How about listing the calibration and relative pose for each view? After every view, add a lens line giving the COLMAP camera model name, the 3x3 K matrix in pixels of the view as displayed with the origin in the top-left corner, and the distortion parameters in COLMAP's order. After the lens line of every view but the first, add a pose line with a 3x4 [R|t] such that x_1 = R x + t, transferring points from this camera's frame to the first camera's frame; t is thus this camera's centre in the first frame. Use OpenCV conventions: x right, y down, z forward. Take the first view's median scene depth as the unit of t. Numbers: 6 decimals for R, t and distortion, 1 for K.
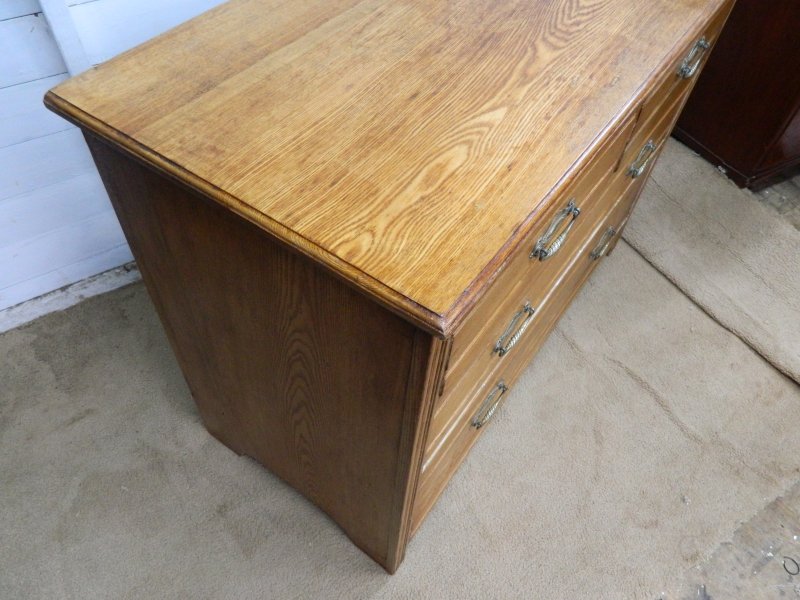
lens RADIAL K [[619.9, 0, 397.7], [0, 619.9, 301.3], [0, 0, 1]] dist [0.039168, -0.022807]
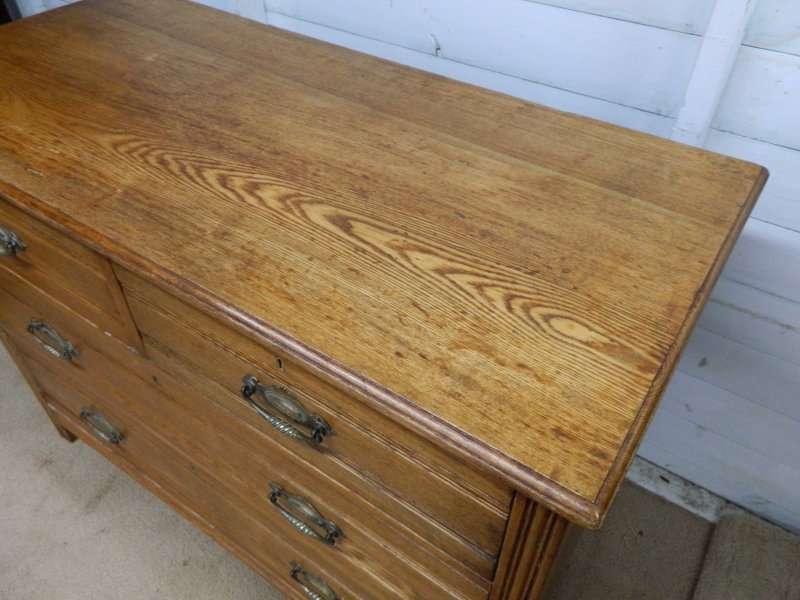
lens RADIAL K [[619.9, 0, 406.6], [0, 619.9, 299.6], [0, 0, 1]] dist [0.039168, -0.022807]
pose [[0.023852, 0.647748, -0.761482, 1.131094], [-0.791781, 0.477267, 0.381182, -1.000858], [0.610340, 0.593834, 0.524258, 0.919222]]
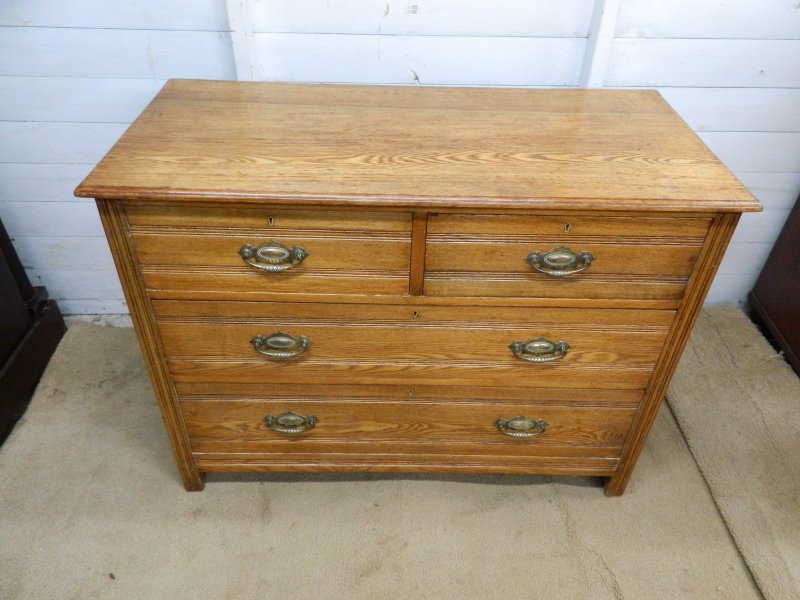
lens RADIAL K [[619.9, 0, 400.9], [0, 619.9, 297.4], [0, 0, 1]] dist [0.039168, -0.022807]
pose [[0.580725, 0.468941, -0.665472, 1.375438], [-0.635481, 0.772045, -0.010514, -0.206999], [0.508844, 0.429000, 0.746349, 0.134470]]
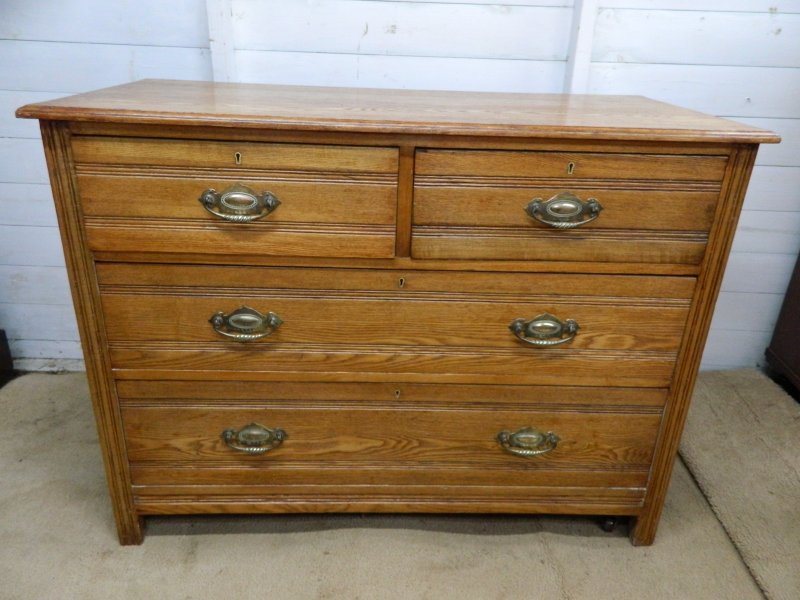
lens RADIAL K [[619.9, 0, 400.7], [0, 619.9, 302.7], [0, 0, 1]] dist [0.039168, -0.022807]
pose [[0.605097, 0.290953, -0.741083, 1.395835], [-0.626172, 0.748794, -0.217291, 0.103035], [0.491697, 0.595528, 0.635280, 0.480333]]
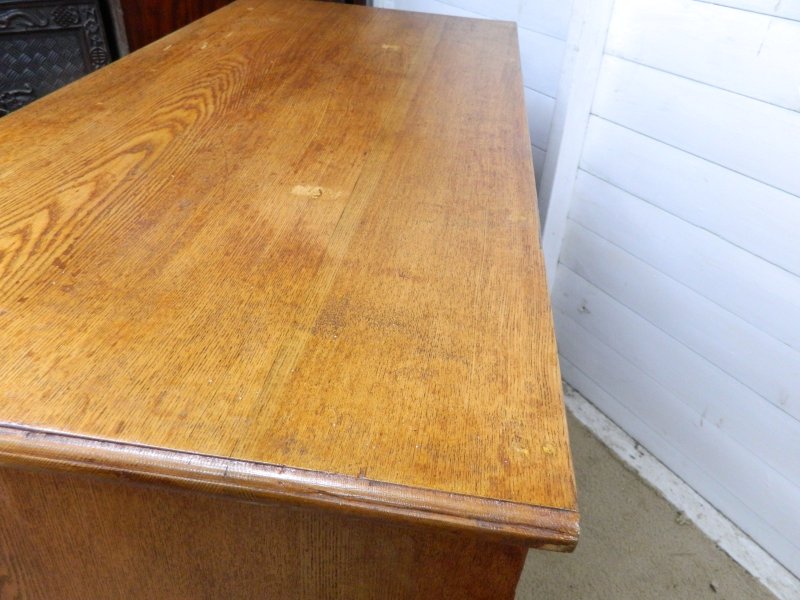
lens RADIAL K [[619.9, 0, 404.2], [0, 619.9, 303.3], [0, 0, 1]] dist [0.039168, -0.022807]
pose [[-0.873089, 0.174191, -0.455382, 0.544416], [-0.446660, 0.088703, 0.890296, -1.436384], [0.195476, 0.980708, 0.000359, 1.465603]]
